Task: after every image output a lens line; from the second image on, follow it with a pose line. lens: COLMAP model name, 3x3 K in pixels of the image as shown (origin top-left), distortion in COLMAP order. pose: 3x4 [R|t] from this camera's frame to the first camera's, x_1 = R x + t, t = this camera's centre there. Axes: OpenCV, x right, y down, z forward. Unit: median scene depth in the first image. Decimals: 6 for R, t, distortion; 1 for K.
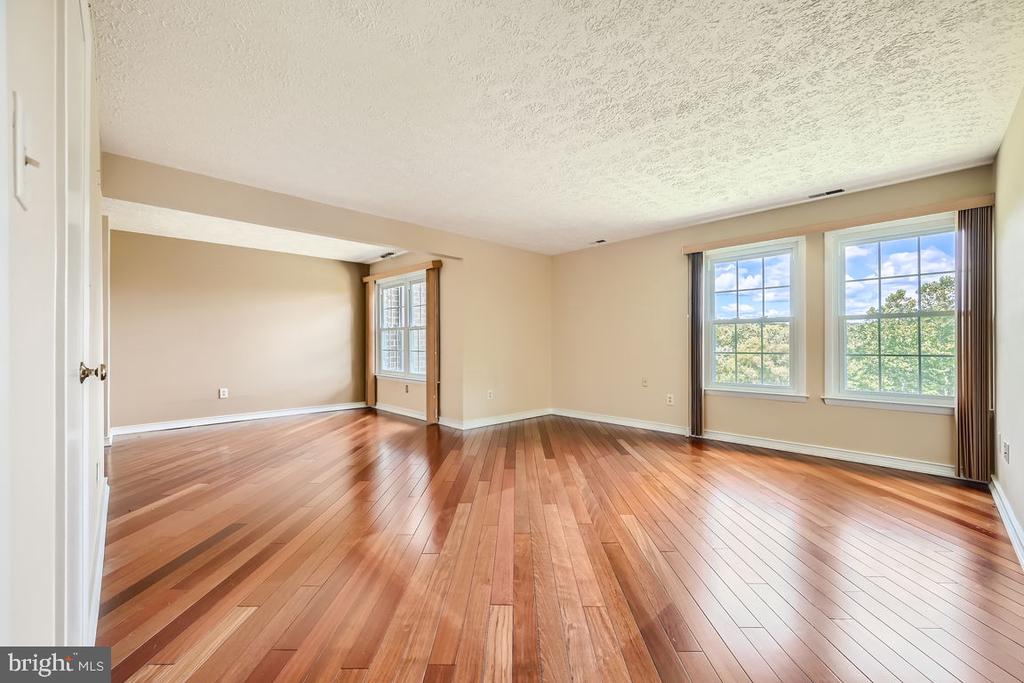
lens RADIAL K [[404.0, 0, 511.8], [0, 404.0, 344.9], [0, 0, 1]] dist [0.000852, 0.000354]
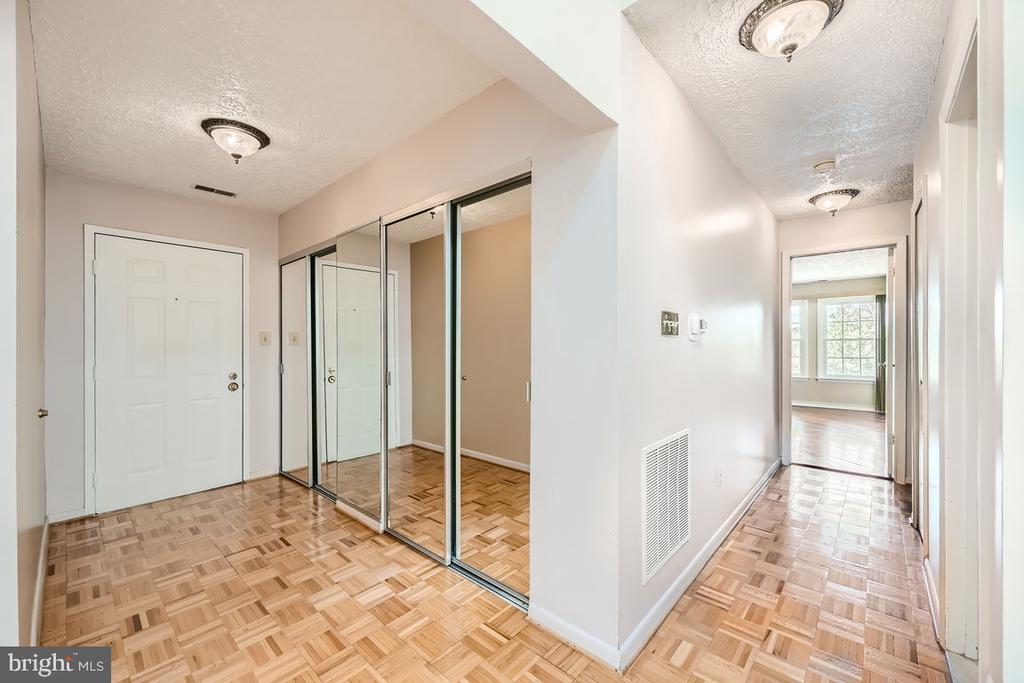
lens RADIAL K [[404.0, 0, 511.8], [0, 404.0, 344.9], [0, 0, 1]] dist [0.000852, 0.000354]
pose [[0.997674, 0.001128, 0.068151, -0.890206], [-0.001126, 0.999999, -0.000066, -0.036951], [-0.068151, -0.000011, 0.997675, -0.919672]]
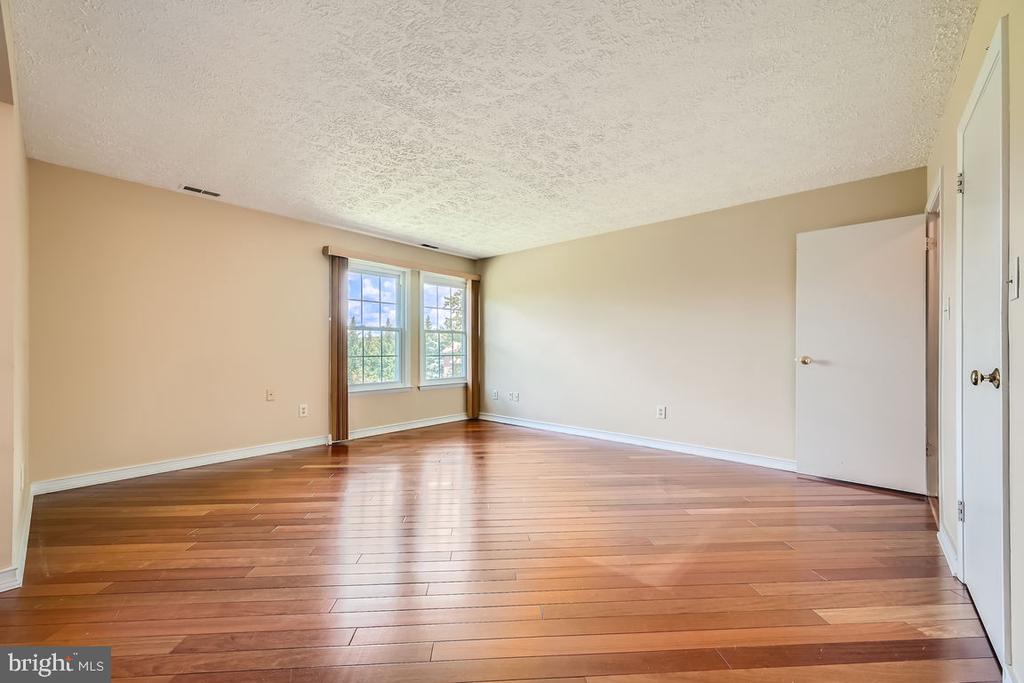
lens RADIAL K [[404.0, 0, 511.8], [0, 404.0, 344.9], [0, 0, 1]] dist [0.000852, 0.000354]
pose [[-0.078970, 0.011017, 0.996816, -0.660436], [-0.002446, 0.999934, -0.011245, 0.000292], [-0.996874, -0.003326, -0.078938, 0.763128]]
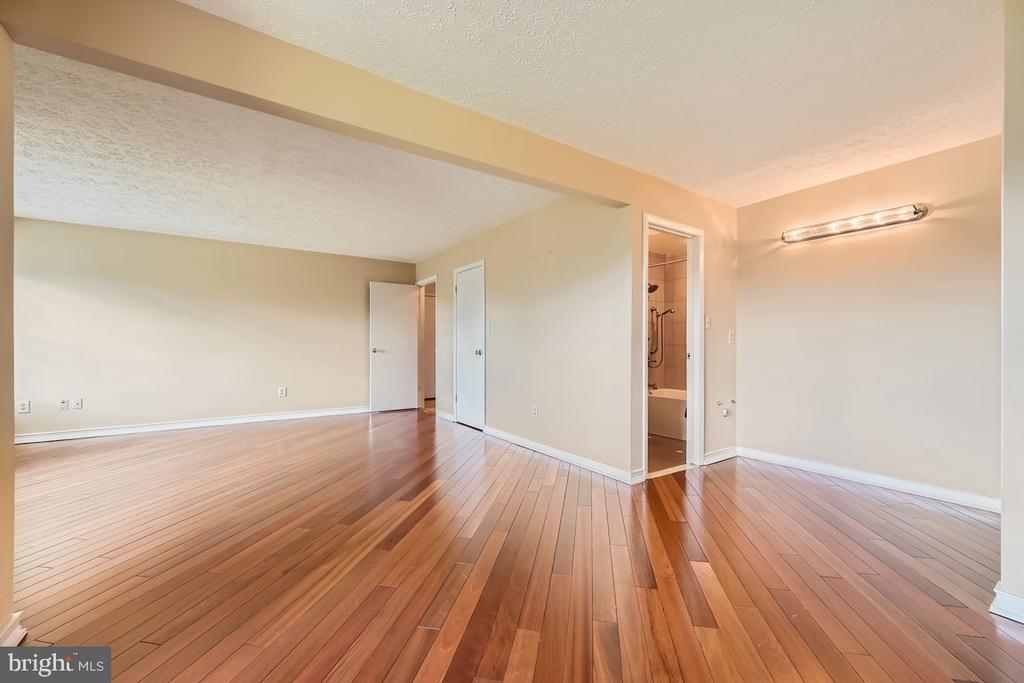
lens RADIAL K [[404.0, 0, 511.8], [0, 404.0, 344.9], [0, 0, 1]] dist [0.000852, 0.000354]
pose [[-0.985689, 0.002761, 0.168552, -0.664948], [0.002790, 0.999996, -0.000065, 0.001364], [-0.168552, 0.000406, -0.985693, 1.569628]]
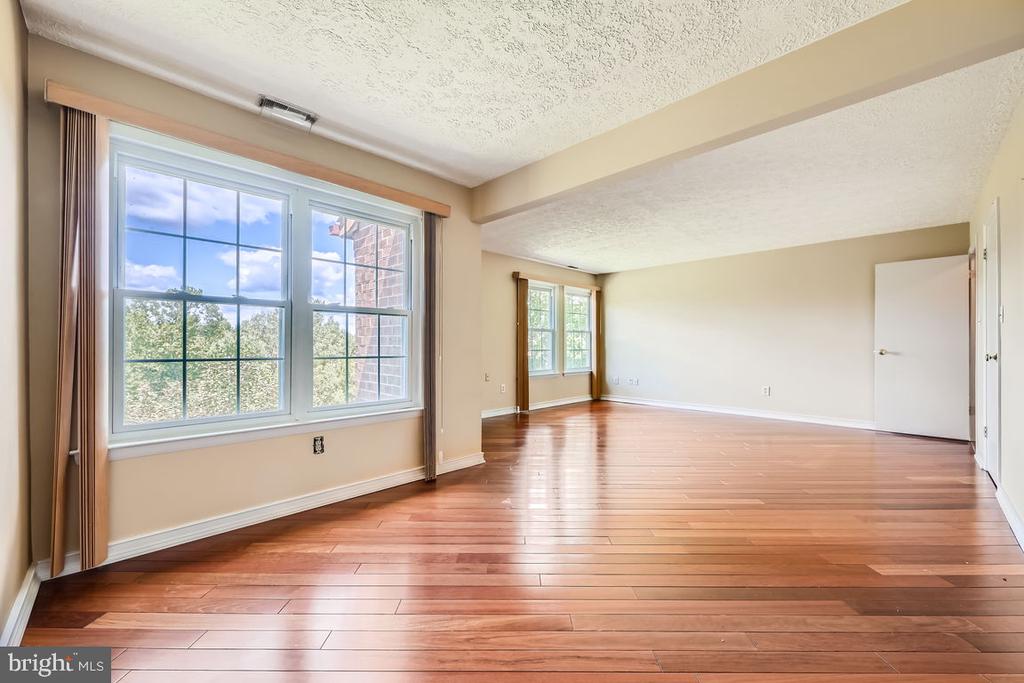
lens RADIAL K [[405.5, 0, 512.0], [0, 405.5, 341.5], [0, 0, 1]] dist [-0.000995, -0.000015]
pose [[-0.015301, 0.009929, 0.999834, -1.085265], [-0.000661, 0.999950, -0.009940, 0.002316], [-0.999883, -0.000813, -0.015294, 1.232915]]
